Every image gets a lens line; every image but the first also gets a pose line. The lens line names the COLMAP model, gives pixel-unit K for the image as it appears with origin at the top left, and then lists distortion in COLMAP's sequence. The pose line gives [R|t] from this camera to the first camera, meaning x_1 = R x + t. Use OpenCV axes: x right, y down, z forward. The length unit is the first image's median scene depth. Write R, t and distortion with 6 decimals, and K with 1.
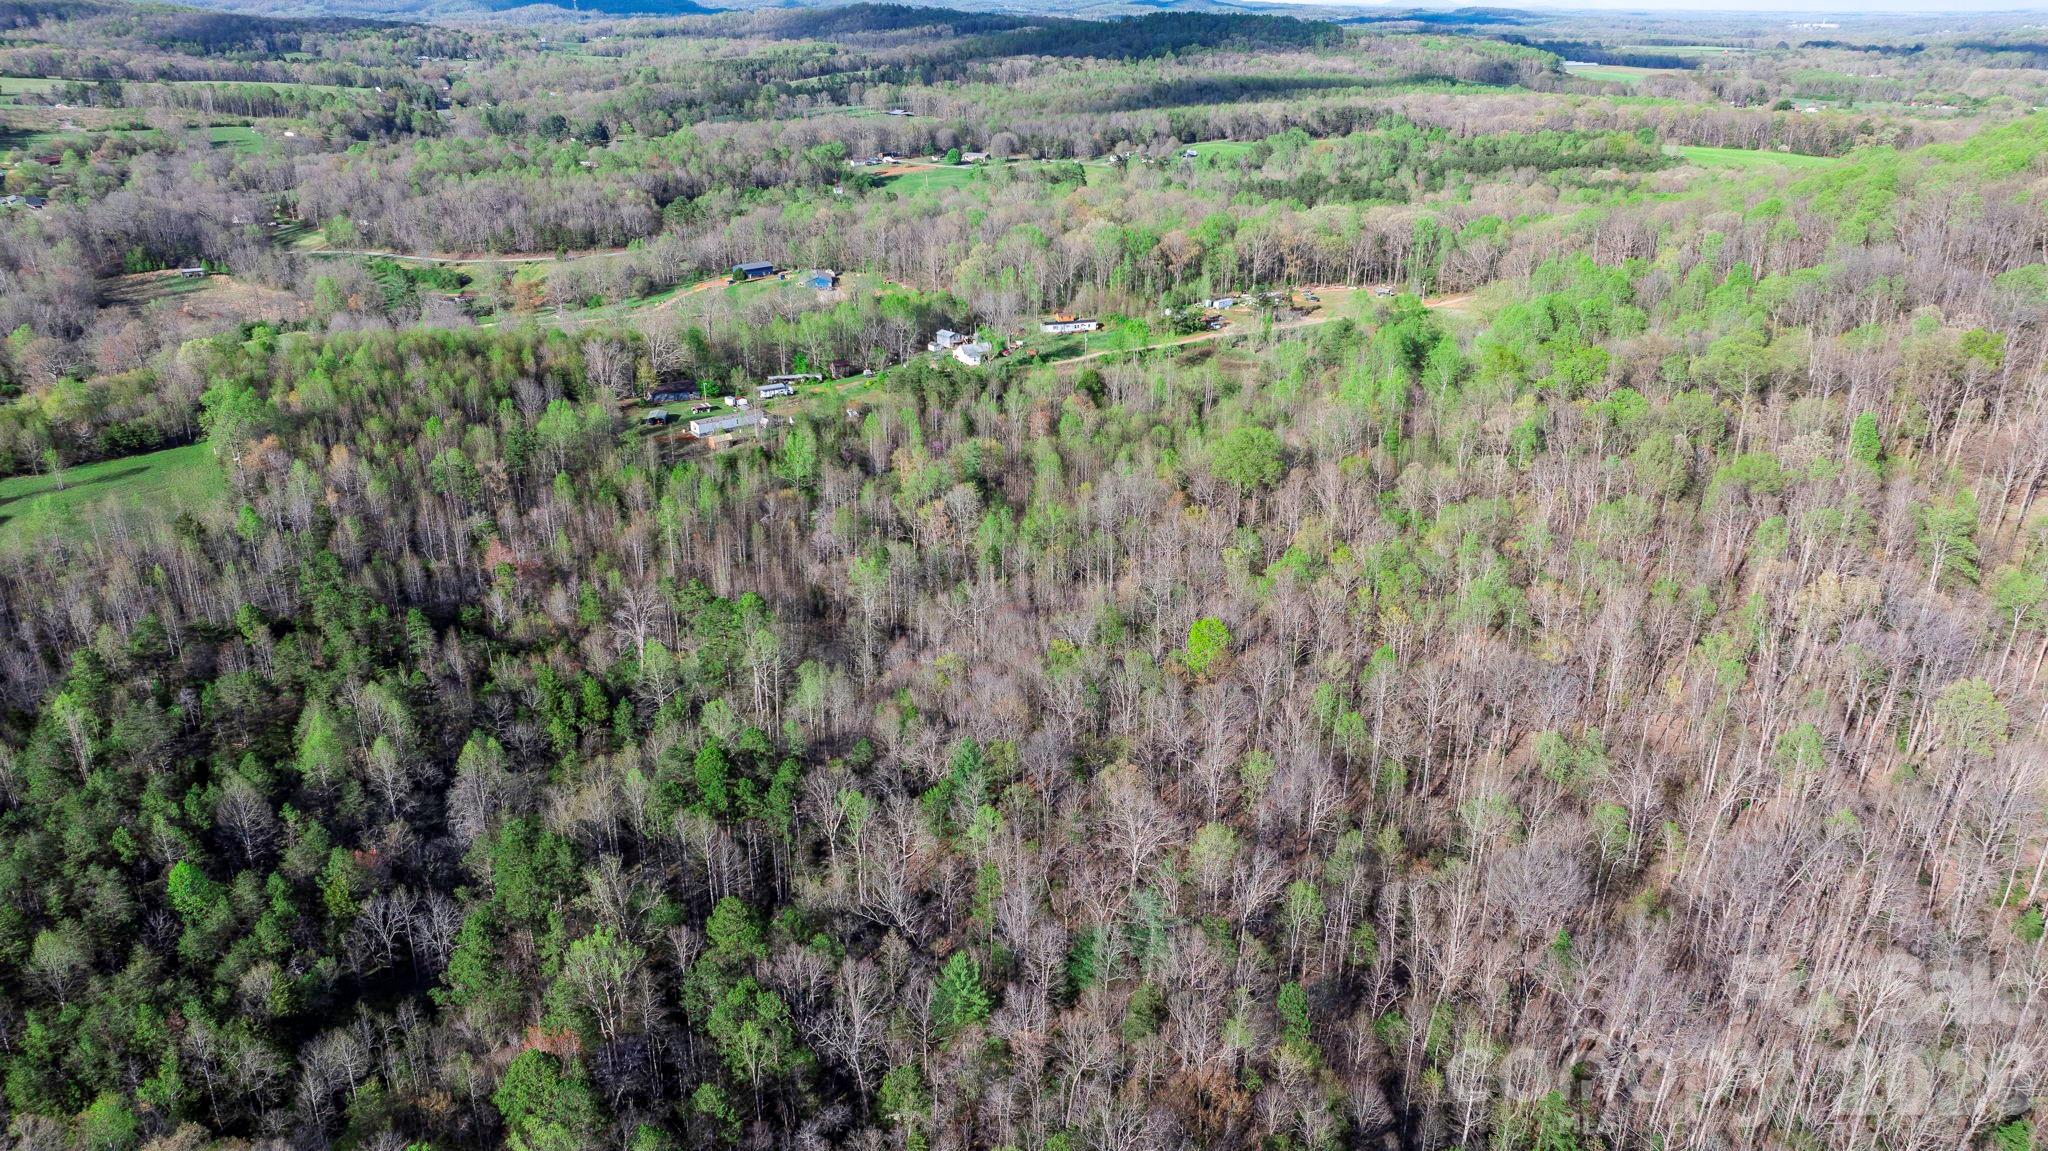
lens RADIAL K [[1437.1, 0, 1026.2], [0, 1437.1, 580.8], [0, 0, 1]] dist [-0.037699, 0.030701]
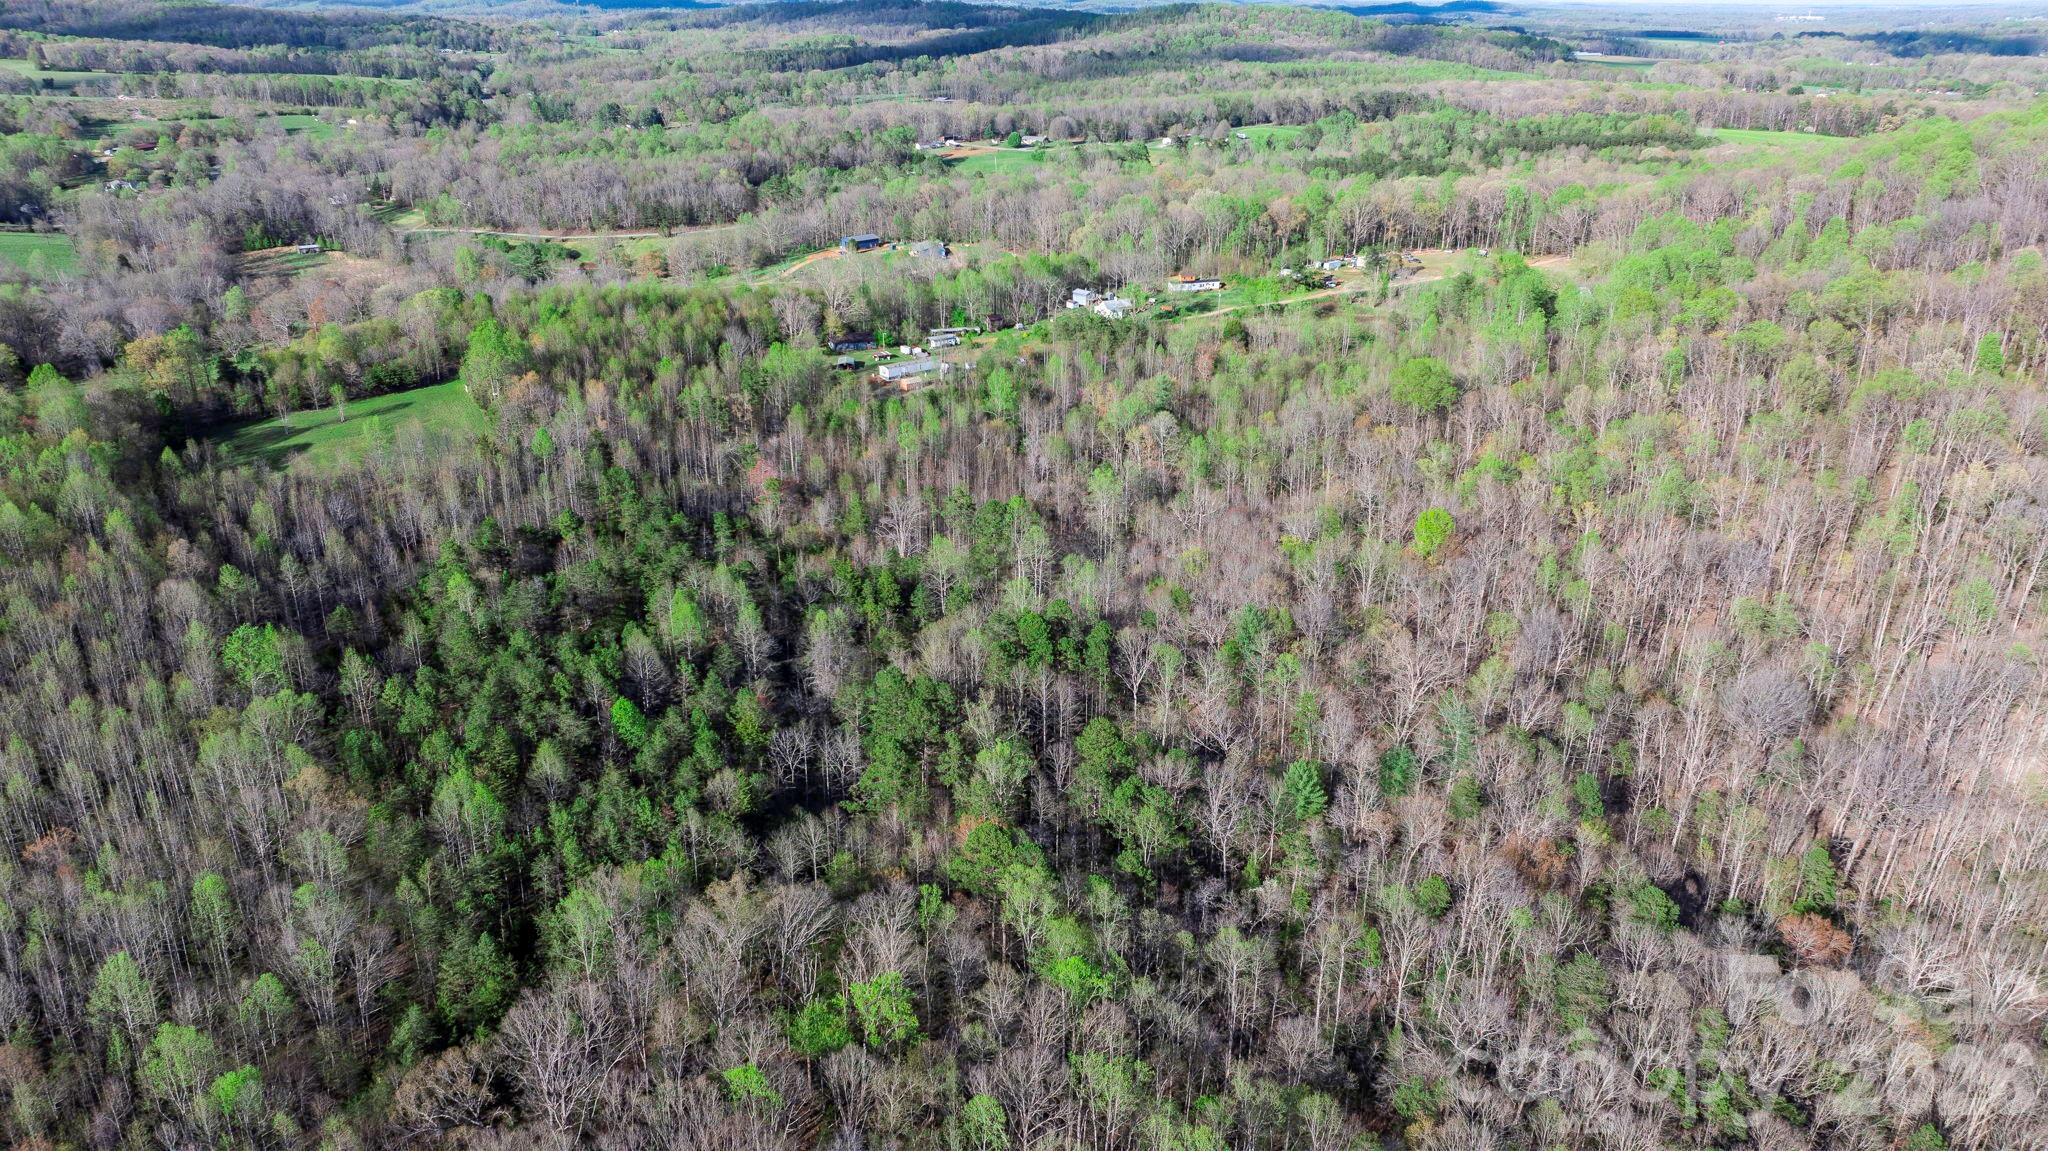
lens RADIAL K [[1437.1, 0, 1026.2], [0, 1437.1, 580.8], [0, 0, 1]] dist [-0.037699, 0.030701]
pose [[0.999916, -0.006724, 0.011089, -0.096701], [0.006693, 0.999974, 0.002825, 0.035361], [-0.011108, -0.002751, 0.999935, -0.065959]]
